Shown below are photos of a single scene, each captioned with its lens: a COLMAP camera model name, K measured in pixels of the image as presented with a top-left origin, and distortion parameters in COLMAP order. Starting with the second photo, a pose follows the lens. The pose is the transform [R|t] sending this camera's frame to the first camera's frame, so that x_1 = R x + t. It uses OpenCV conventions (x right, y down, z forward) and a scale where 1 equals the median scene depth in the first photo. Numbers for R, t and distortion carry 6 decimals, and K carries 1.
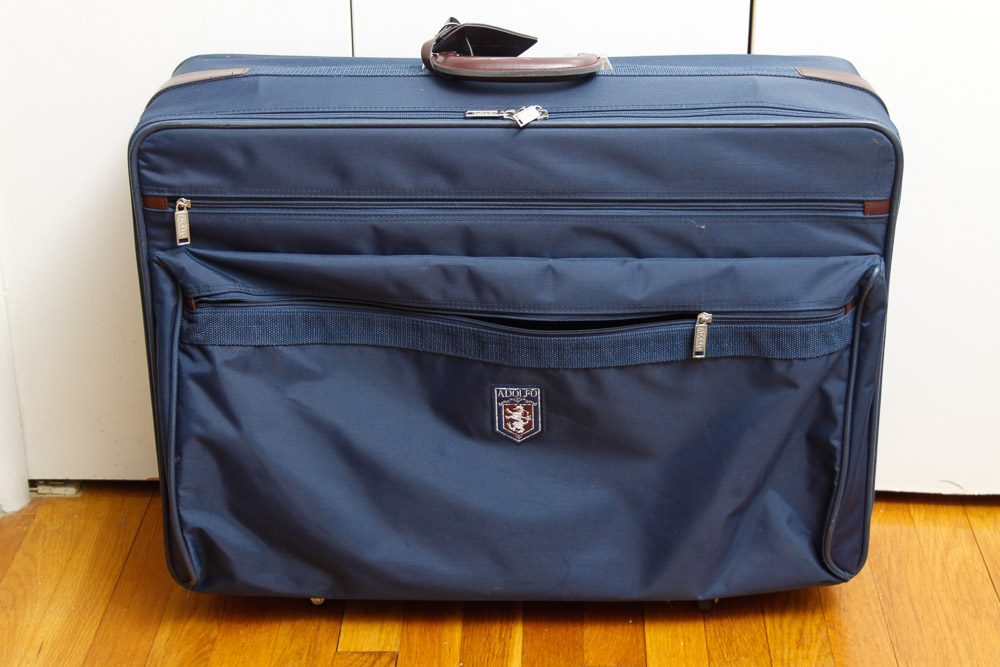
lens RADIAL K [[1755.3, 0, 495.4], [0, 1755.3, 318.1], [0, 0, 1]] dist [0.048392, -0.127417]
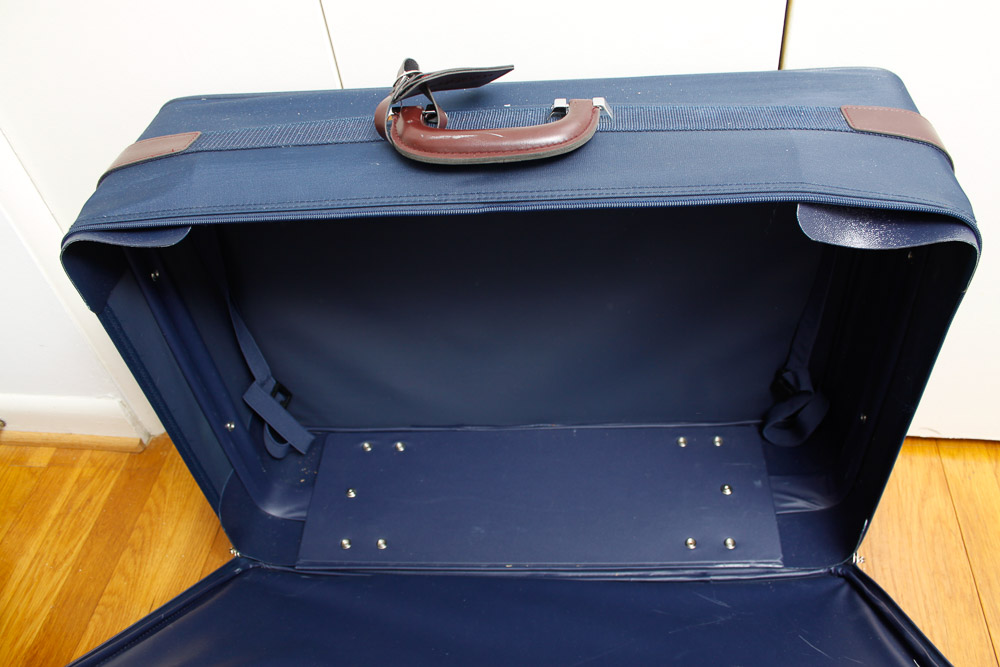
lens RADIAL K [[825.2, 0, 500.0], [0, 825.2, 333.5], [0, 0, 1]] dist [-0.144711, 0.097447]
pose [[0.991306, -0.006291, -0.131422, 0.059918], [0.052515, 0.934763, 0.351370, -0.176350], [0.120638, -0.355217, 0.926967, 0.579190]]
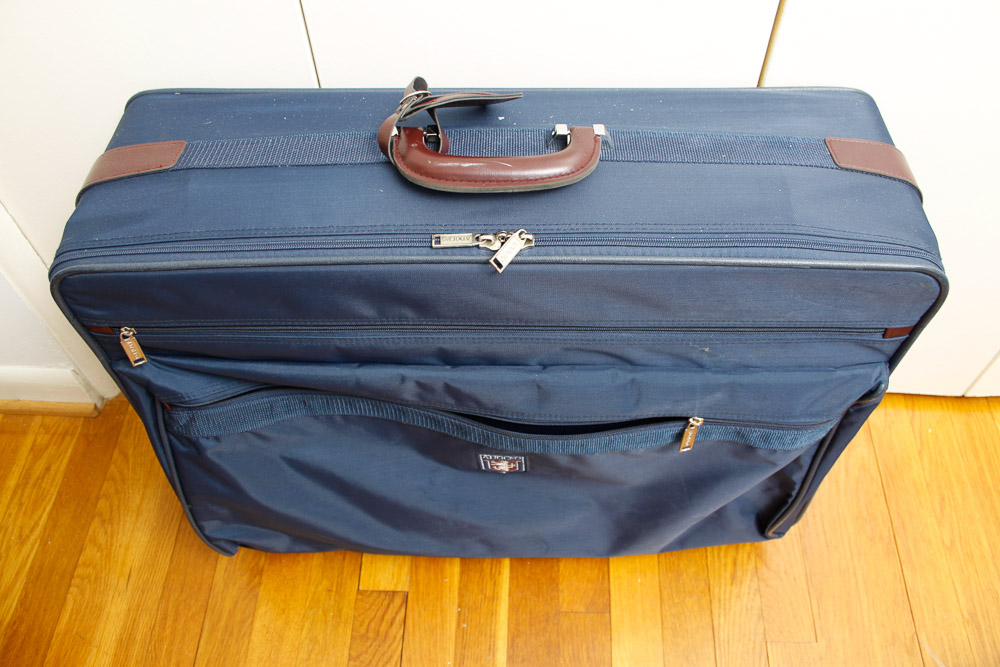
lens RADIAL K [[825.0, 0, 502.0], [0, 825.0, 341.7], [0, 0, 1]] dist [-0.140961, 0.093019]
pose [[0.999932, -0.006325, -0.009780, 0.016905], [0.010330, 0.869534, 0.493764, -0.240076], [0.005381, -0.493832, 0.869541, 0.586908]]
